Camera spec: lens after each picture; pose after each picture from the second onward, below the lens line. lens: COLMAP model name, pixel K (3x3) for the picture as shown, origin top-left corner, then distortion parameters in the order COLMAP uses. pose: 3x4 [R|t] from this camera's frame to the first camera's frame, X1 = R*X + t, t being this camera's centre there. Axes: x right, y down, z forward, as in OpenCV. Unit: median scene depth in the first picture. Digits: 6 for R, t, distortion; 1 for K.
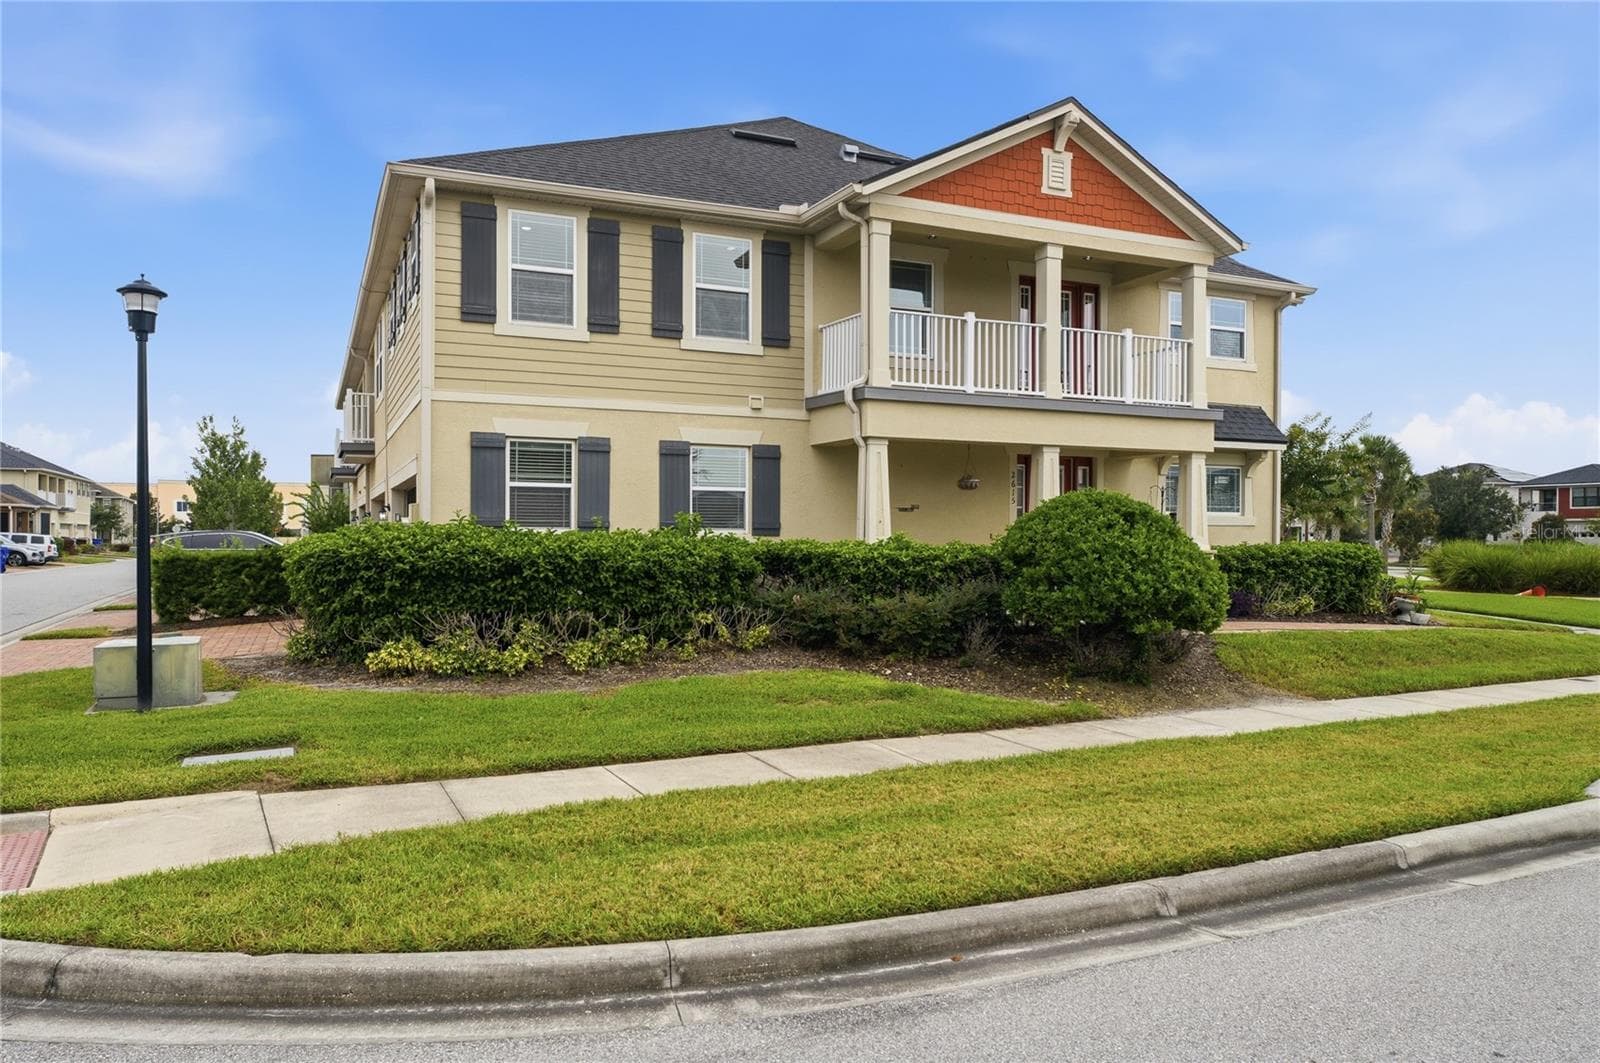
lens RADIAL K [[1075.2, 0, 792.5], [0, 1075.2, 544.2], [0, 0, 1]] dist [-0.000275, 0.000311]
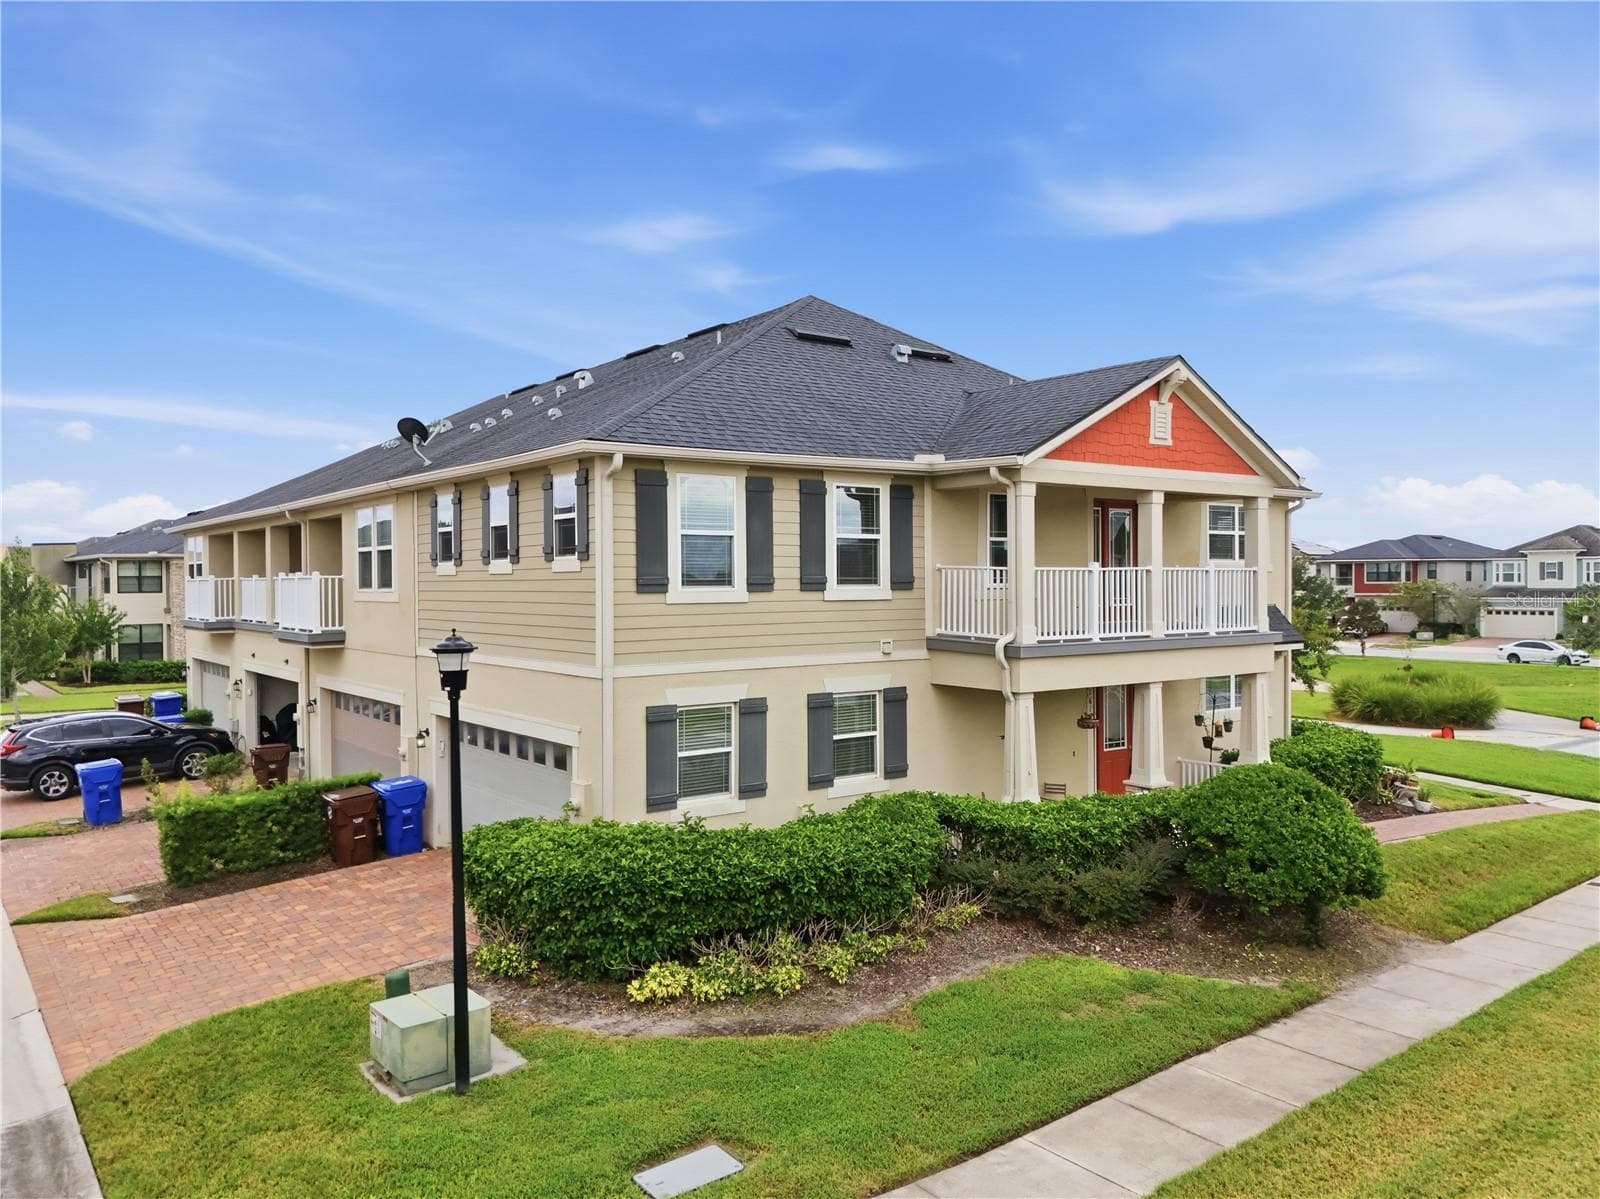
lens RADIAL K [[1183.5, 0, 800.0], [0, 1183.5, 599.5], [0, 0, 1]] dist [0.058614, -0.063804]
pose [[0.975716, -0.012143, 0.218703, -0.365715], [0.010317, 0.999902, 0.009490, -0.193695], [-0.218797, -0.007003, 0.975745, -0.061295]]
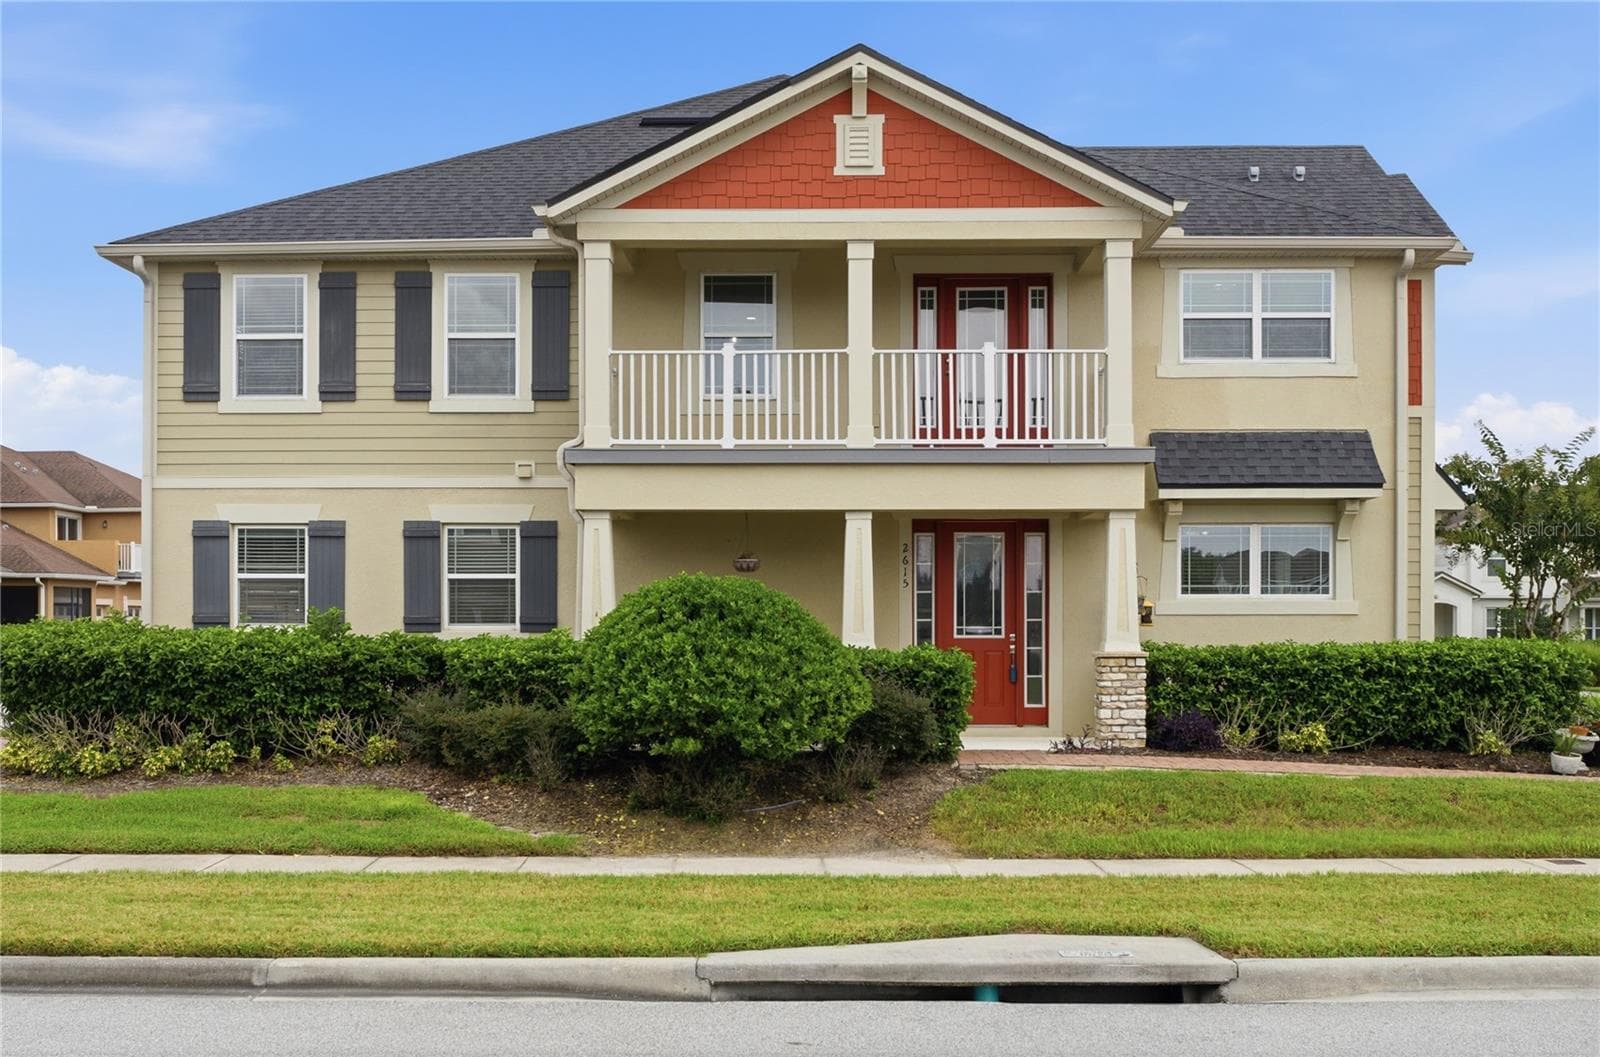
lens RADIAL K [[1652.6, 0, 798.1], [0, 1652.6, 628.3], [0, 0, 1]] dist [-0.018857, -0.012246]
pose [[0.902783, -0.002002, -0.430092, 0.720149], [-0.001337, 0.999971, -0.007461, -0.001887], [0.430095, 0.007310, 0.902754, -0.049669]]
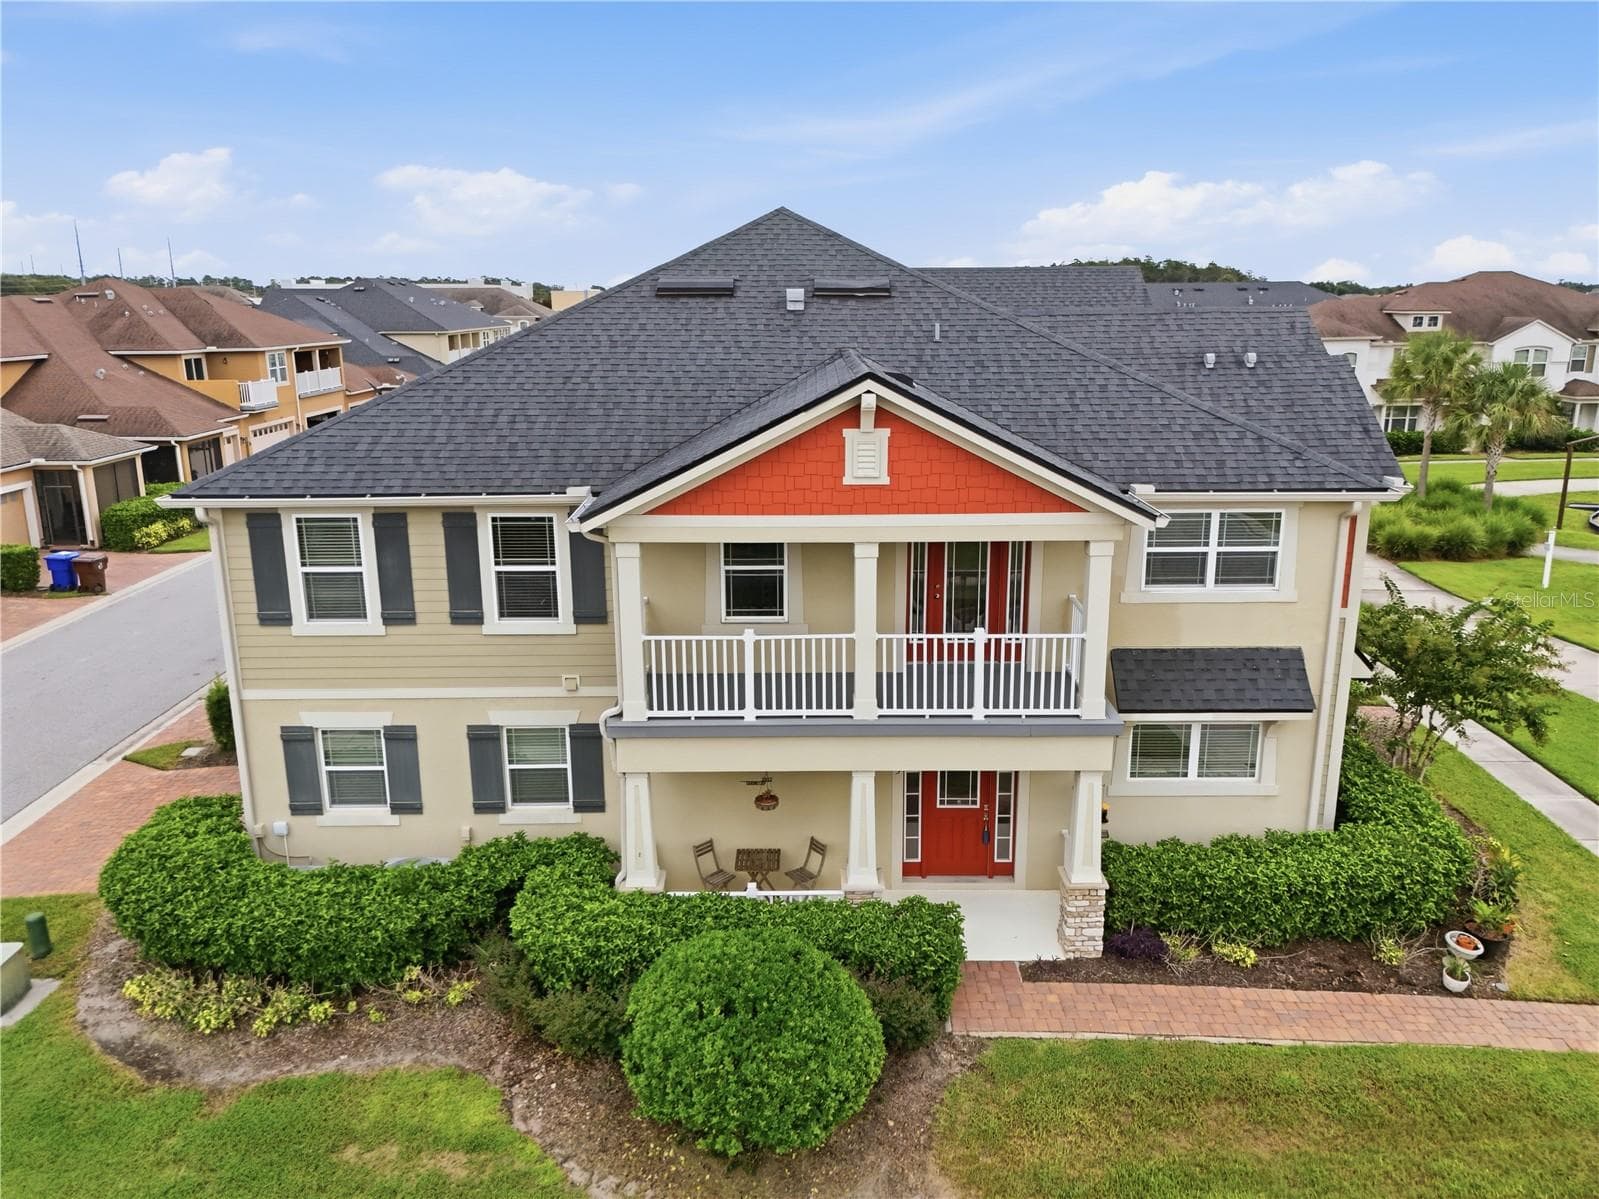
lens RADIAL K [[1185.9, 0, 803.9], [0, 1185.9, 596.4], [0, 0, 1]] dist [0.057718, -0.062951]
pose [[0.913886, 0.092647, -0.395257, 0.580288], [0.004688, 0.971138, 0.238471, -0.469705], [0.405943, -0.219788, 0.887076, 0.176321]]
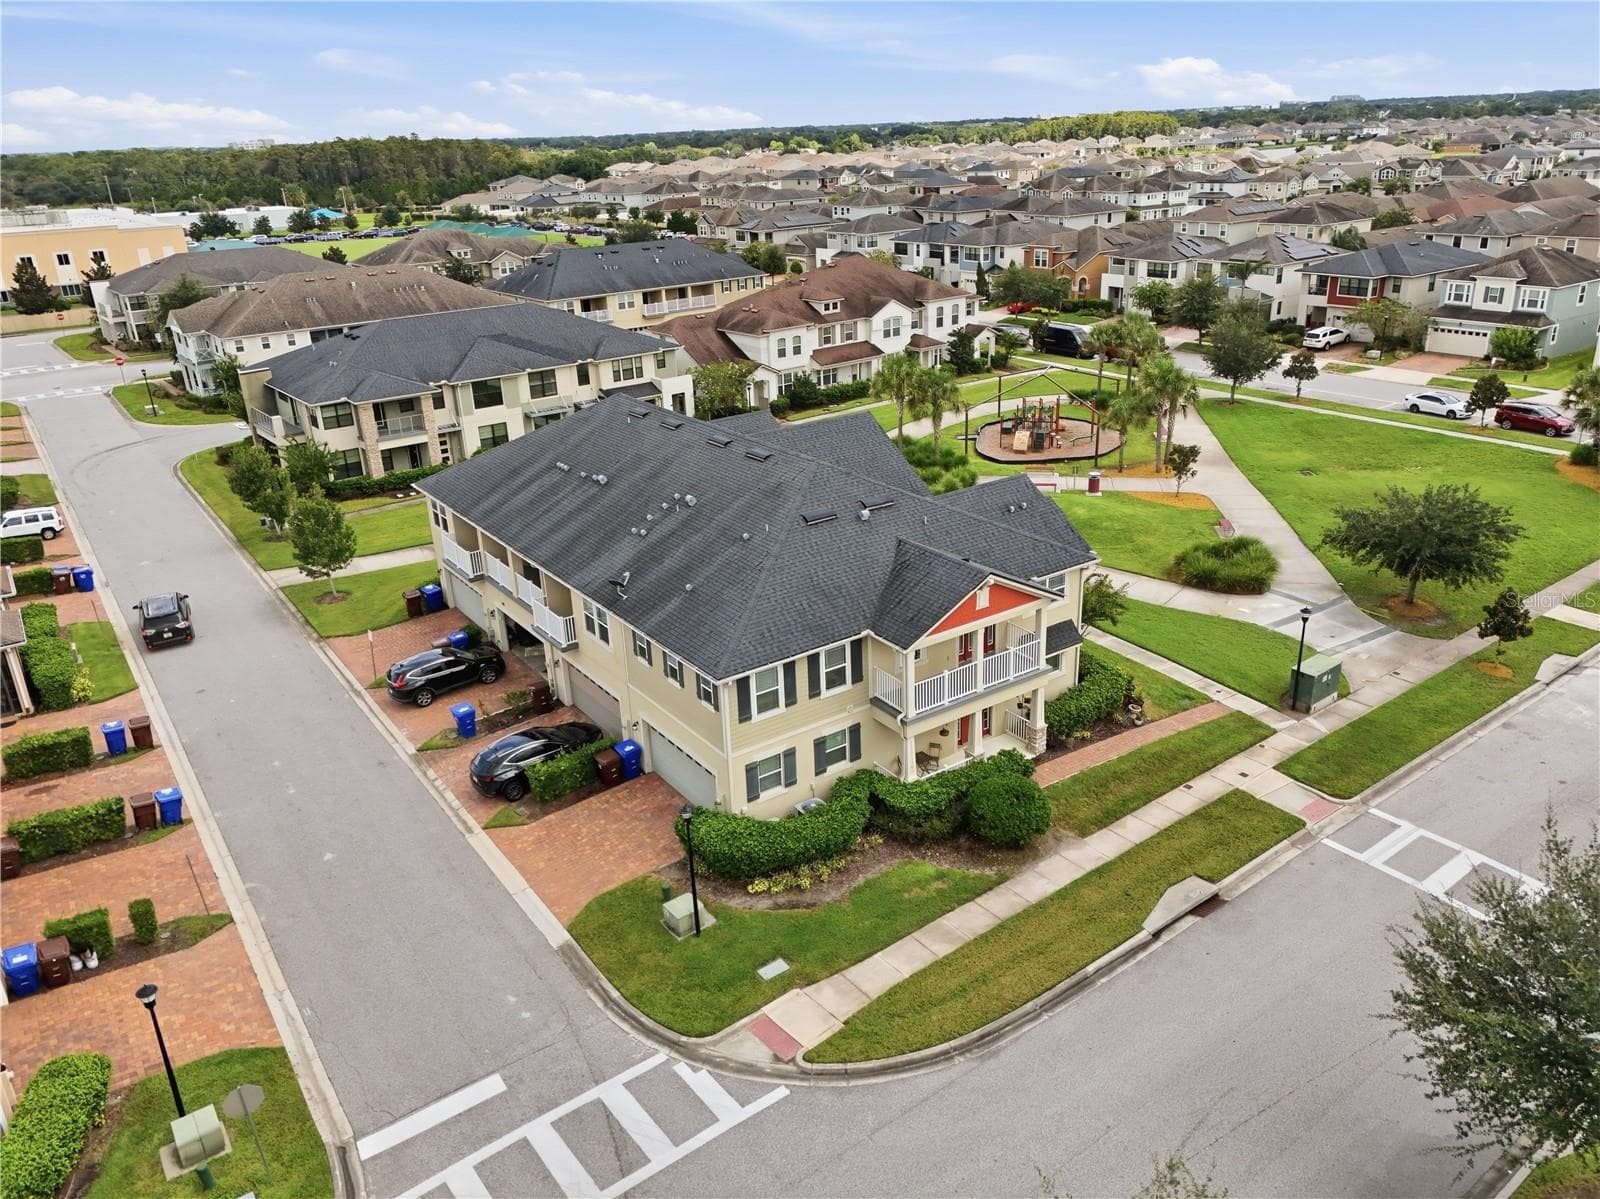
lens RADIAL K [[1174.8, 0, 805.1], [0, 1174.8, 586.8], [0, 0, 1]] dist [0.080686, -0.089799]
pose [[0.981921, -0.103406, 0.158548, -0.496459], [0.040897, 0.933710, 0.355686, -1.265277], [-0.184818, -0.342771, 0.921059, -1.149119]]
